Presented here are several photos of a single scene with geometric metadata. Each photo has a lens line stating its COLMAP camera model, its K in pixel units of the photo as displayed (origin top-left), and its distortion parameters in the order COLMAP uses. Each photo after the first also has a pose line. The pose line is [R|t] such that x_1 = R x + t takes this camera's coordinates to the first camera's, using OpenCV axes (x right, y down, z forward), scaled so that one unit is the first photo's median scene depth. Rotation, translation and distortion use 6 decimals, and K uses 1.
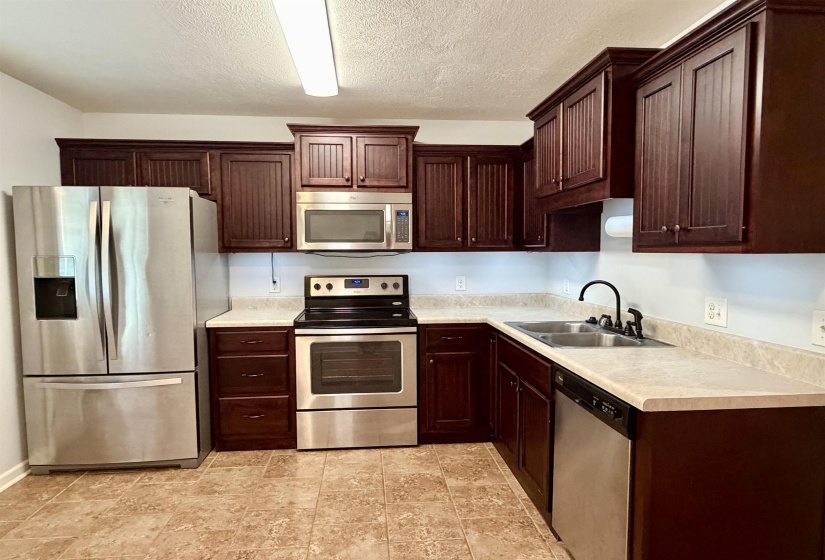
lens RADIAL K [[491.9, 0, 423.4], [0, 491.9, 281.8], [0, 0, 1]] dist [0.005357, 0.000850]
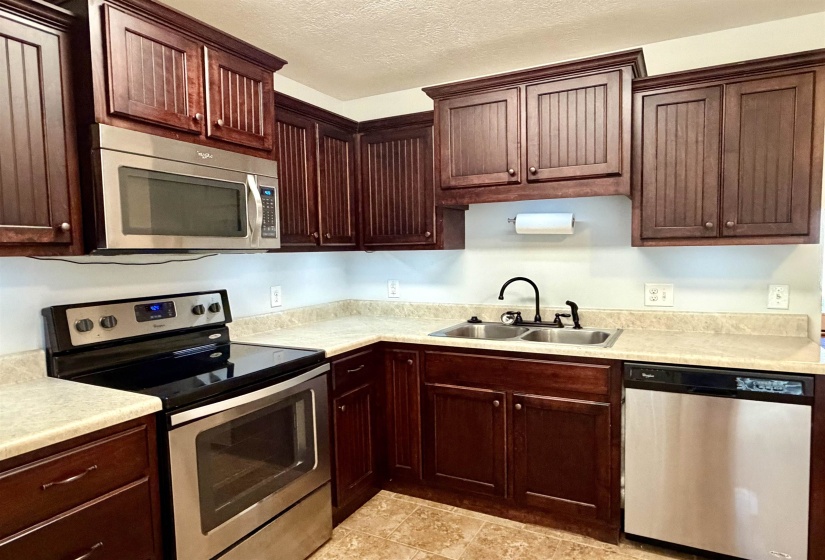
lens RADIAL K [[491.9, 0, 423.4], [0, 491.9, 281.8], [0, 0, 1]] dist [0.005357, 0.000850]
pose [[0.573127, -0.059419, 0.817310, -0.467365], [0.066434, 0.997454, 0.025930, -0.026862], [-0.816770, 0.039436, 0.575615, 0.485636]]
